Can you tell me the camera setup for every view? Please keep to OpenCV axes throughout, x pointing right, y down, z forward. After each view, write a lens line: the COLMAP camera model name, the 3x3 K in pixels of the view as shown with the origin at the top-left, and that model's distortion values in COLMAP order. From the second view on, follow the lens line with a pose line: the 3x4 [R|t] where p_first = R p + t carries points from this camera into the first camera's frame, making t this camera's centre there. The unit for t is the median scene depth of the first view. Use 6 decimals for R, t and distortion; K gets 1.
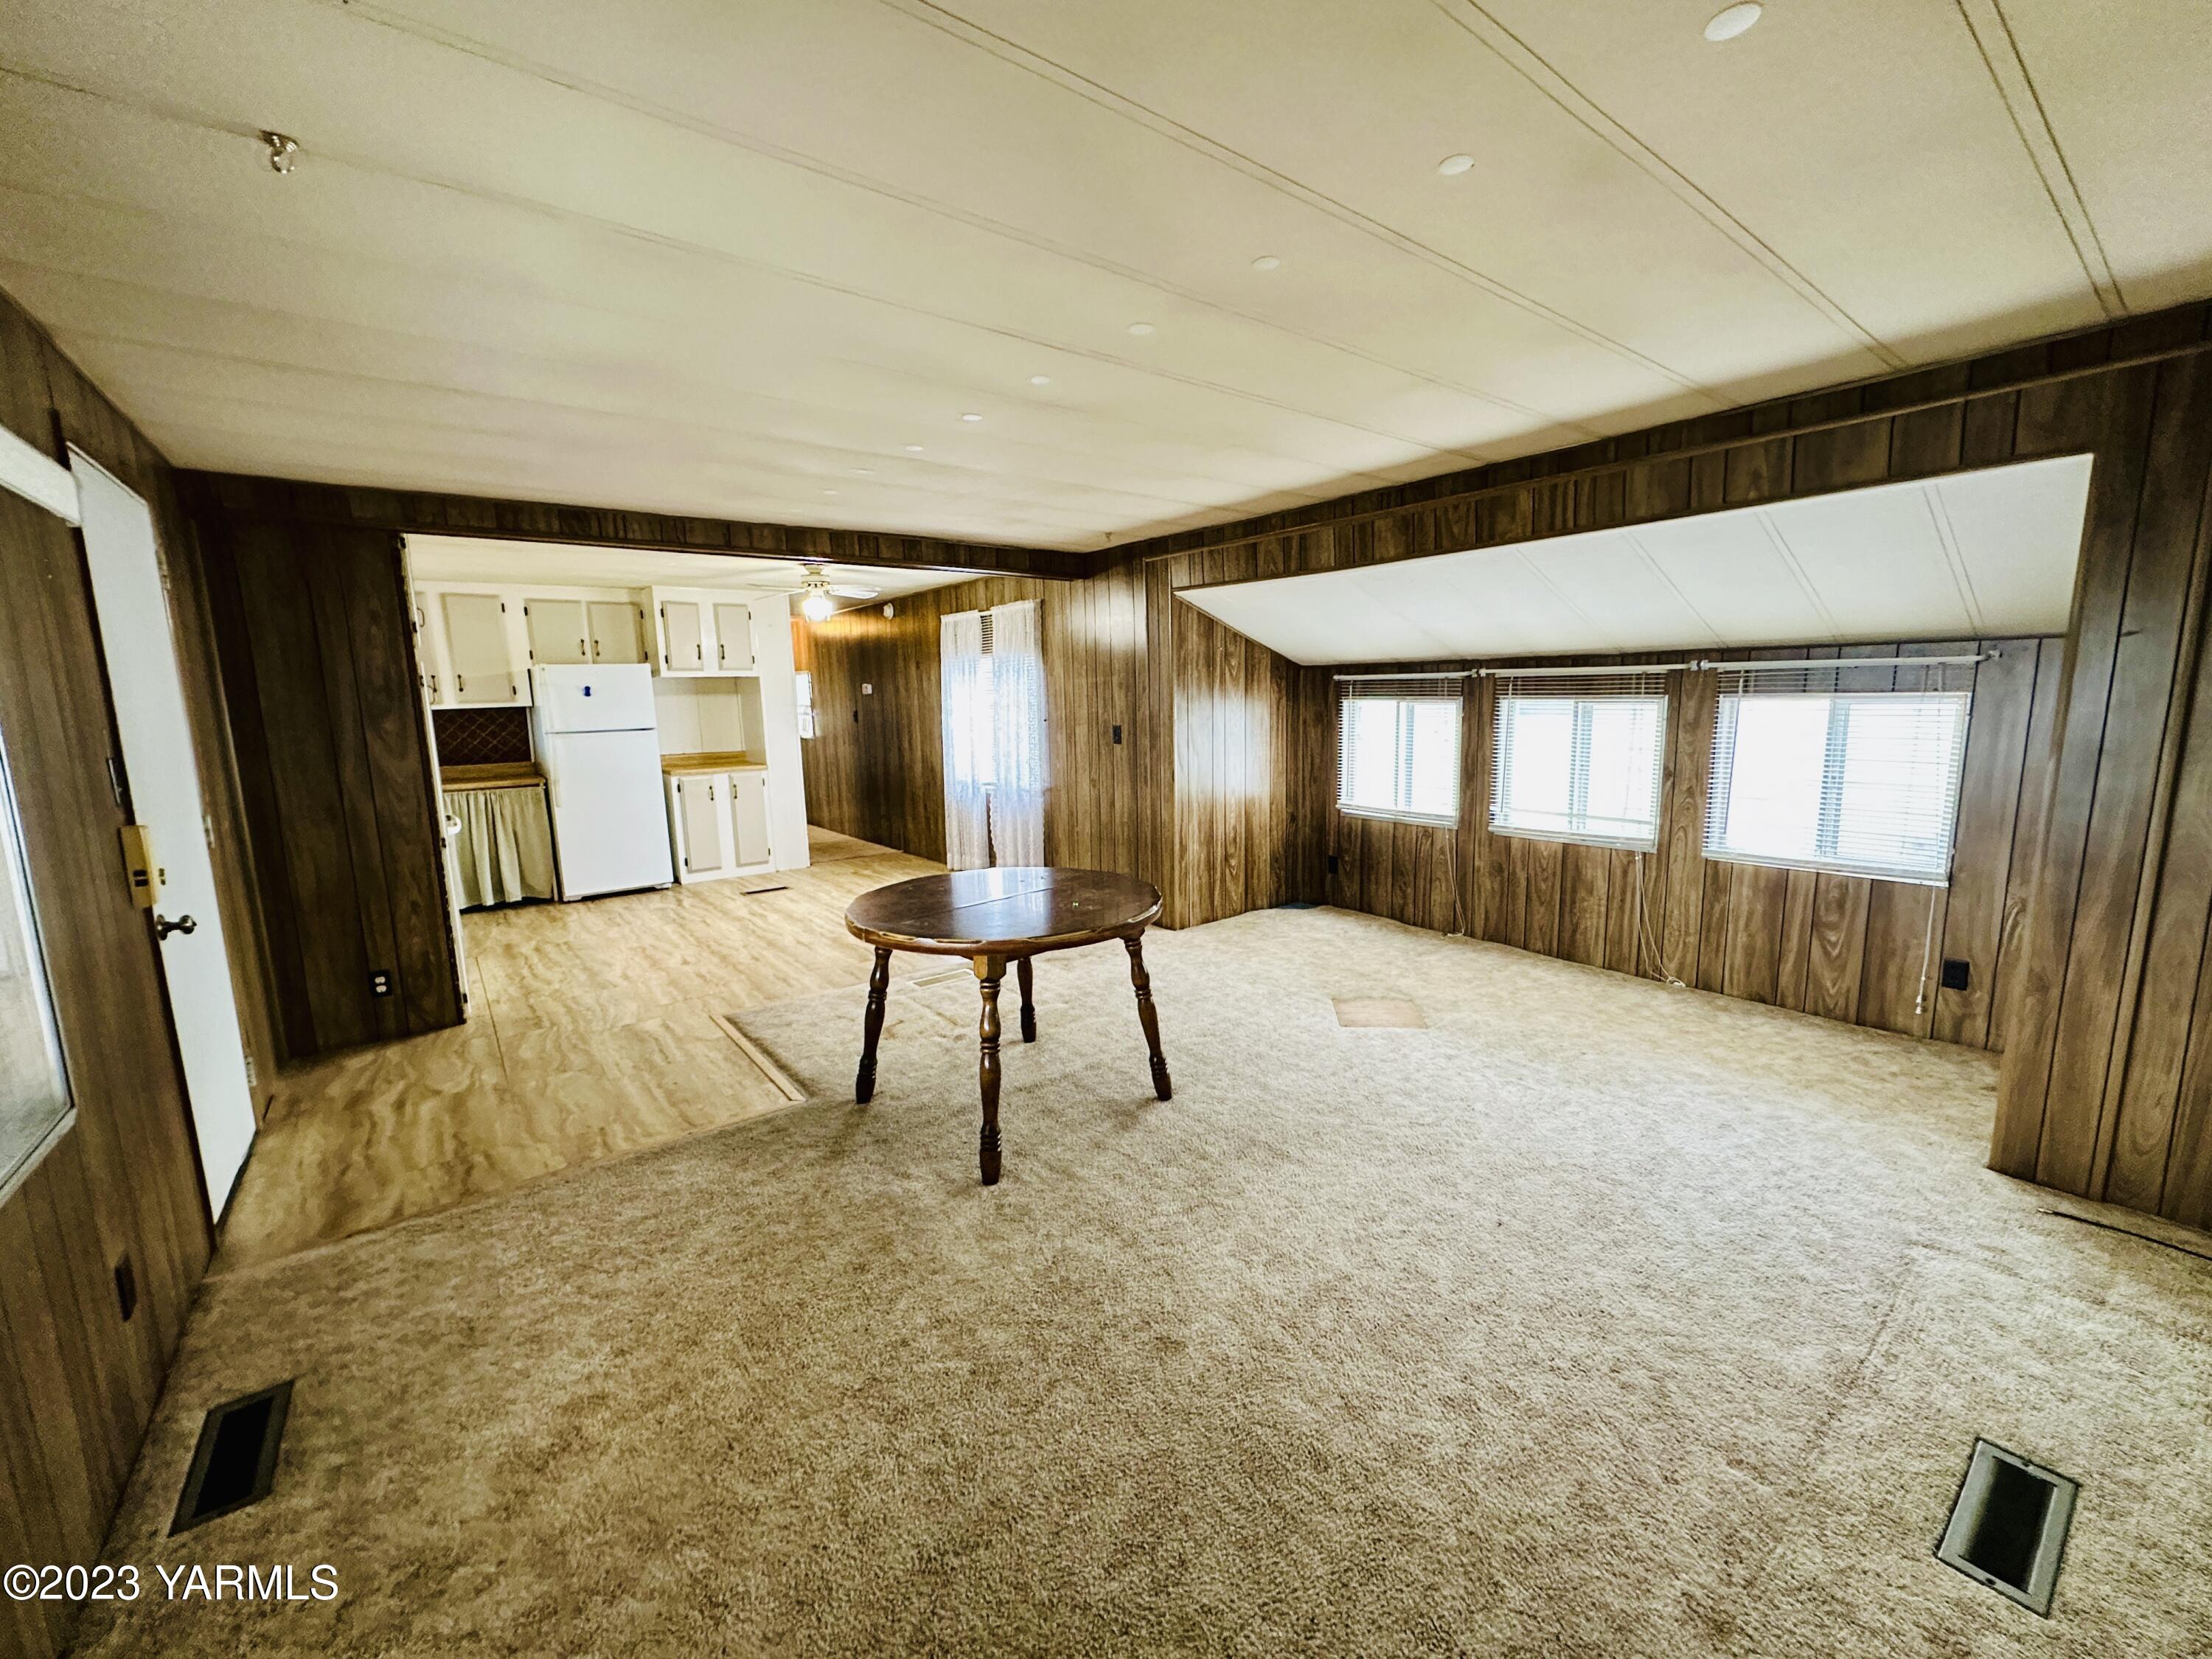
lens RADIAL K [[884.4, 0, 1108.0], [0, 884.4, 828.5], [0, 0, 1]] dist [0.000752, -0.000030]
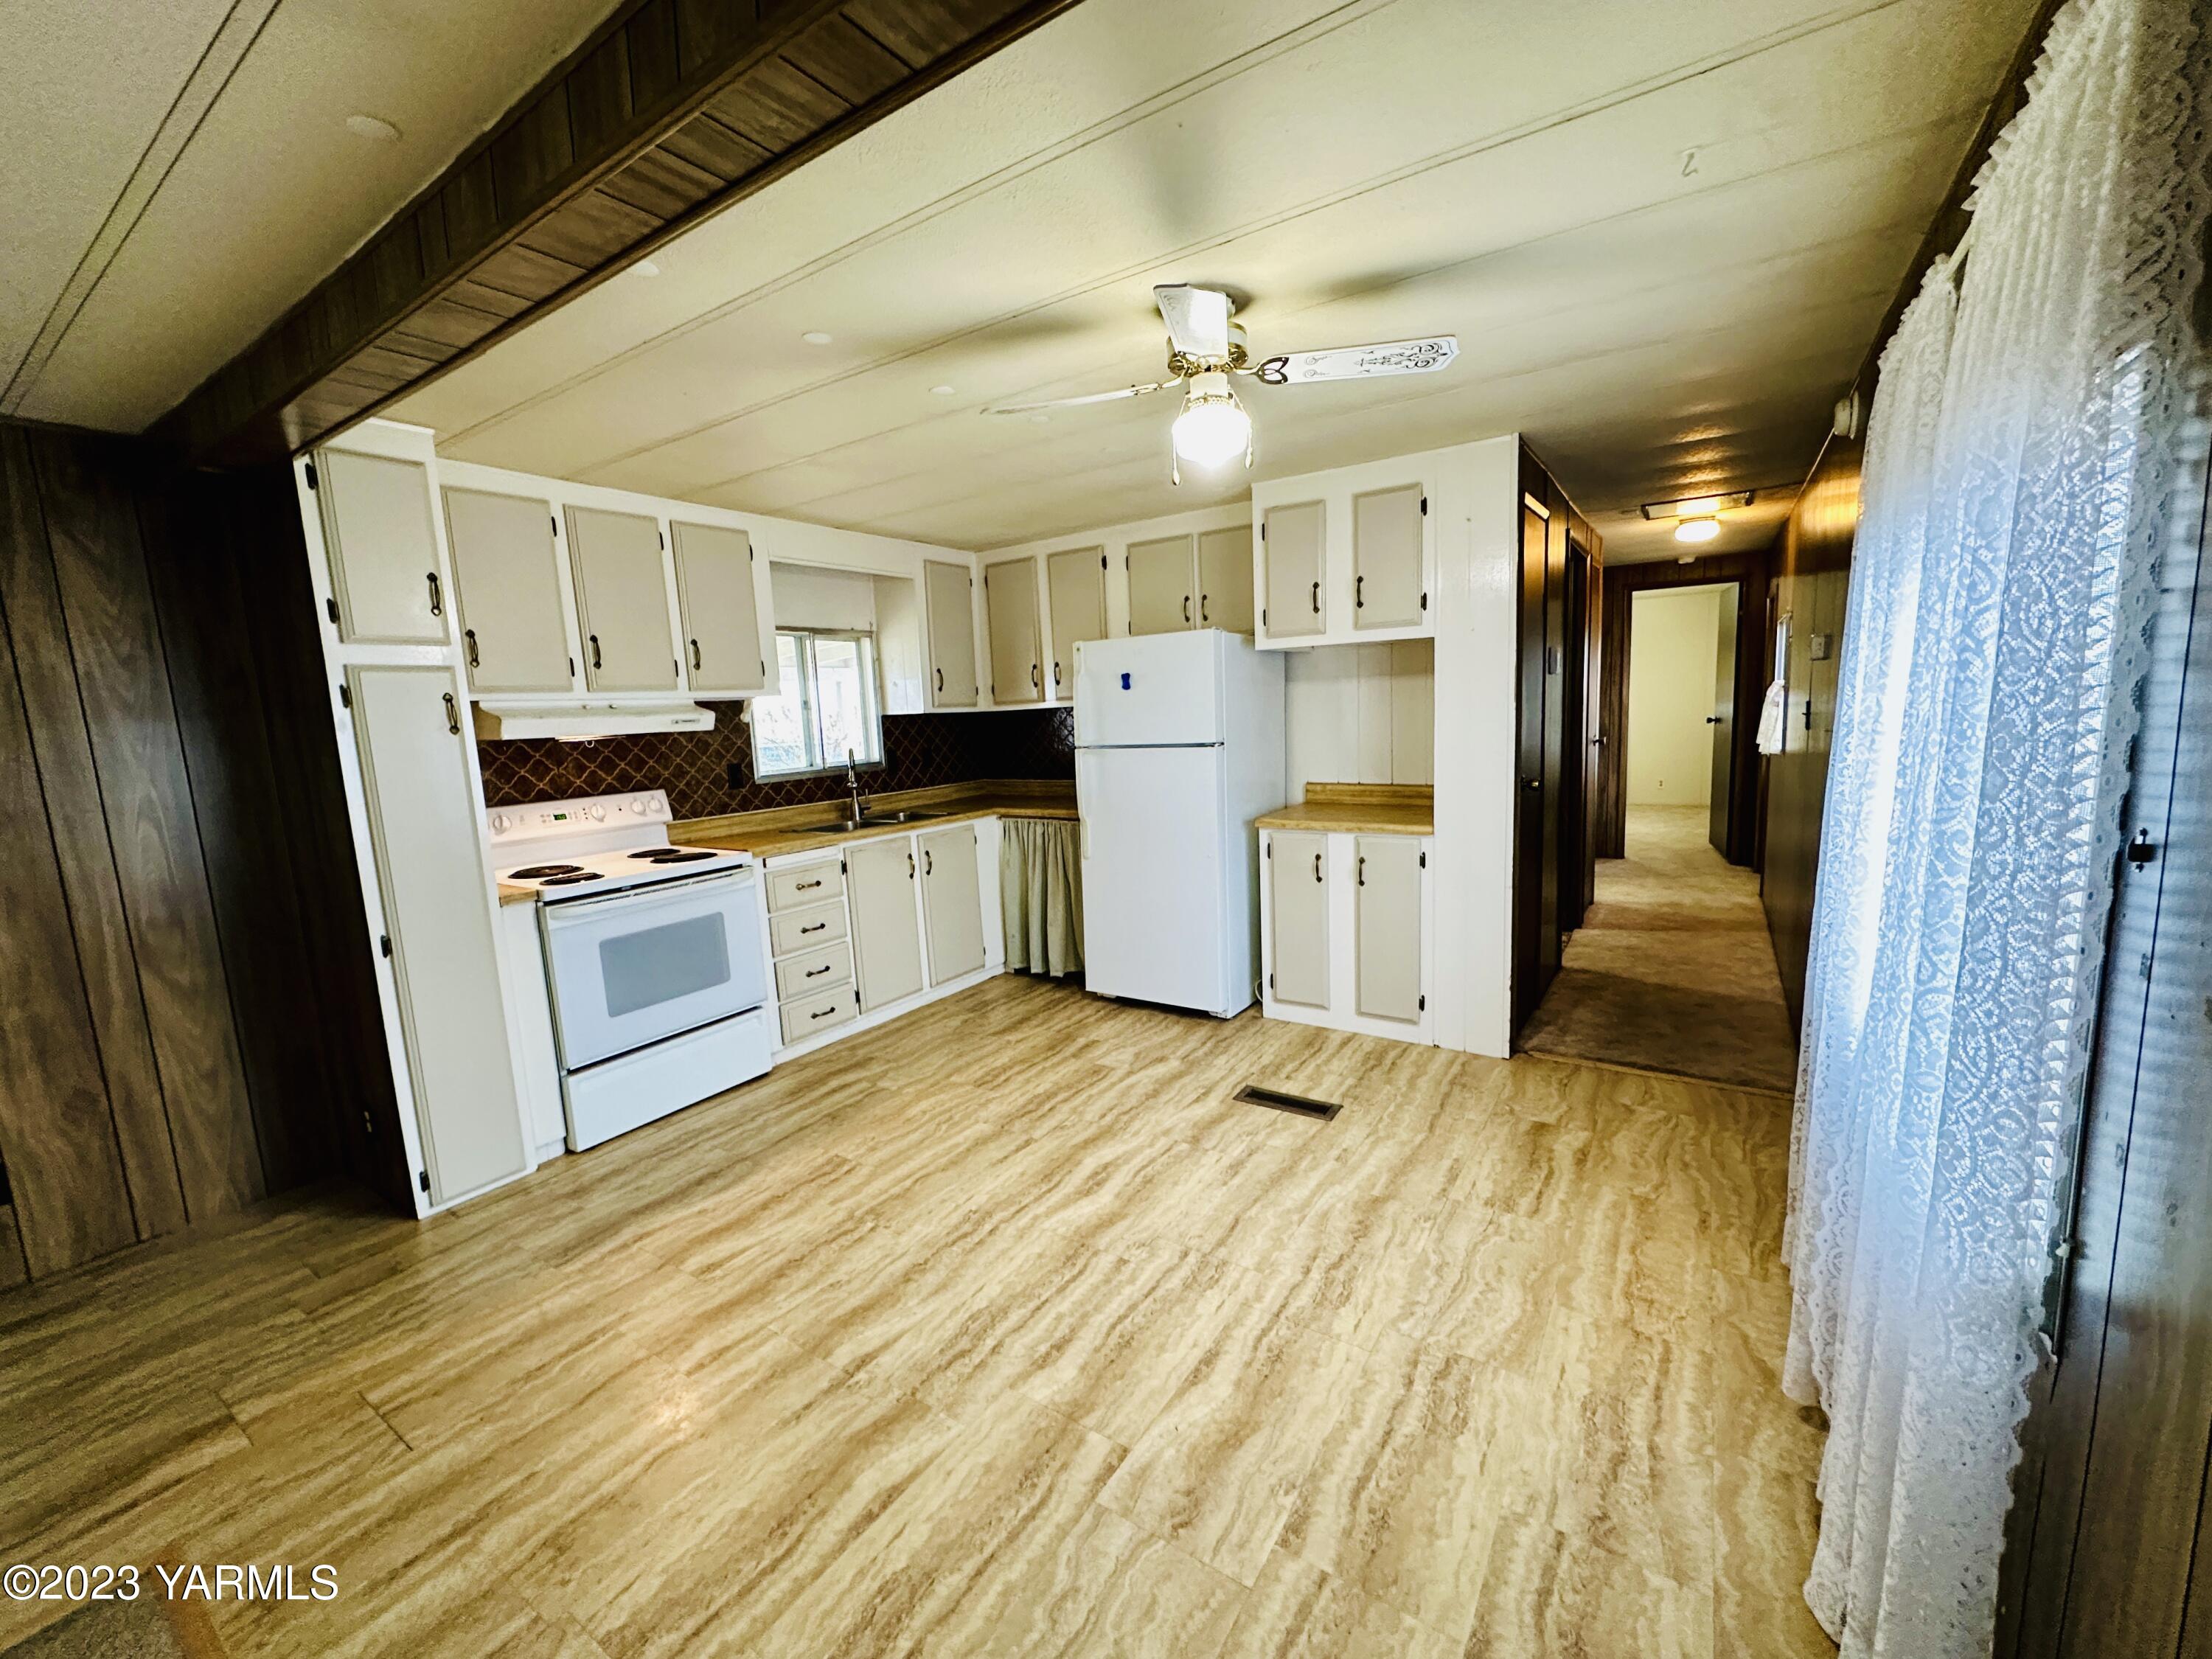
lens RADIAL K [[884.4, 0, 1107.4], [0, 884.4, 831.3], [0, 0, 1]] dist [0.000752, -0.000030]
pose [[0.319022, 0.142090, -0.937035, 0.002015], [-0.109397, 0.987610, 0.112514, -0.119092], [0.941412, 0.066614, 0.330613, 0.786080]]
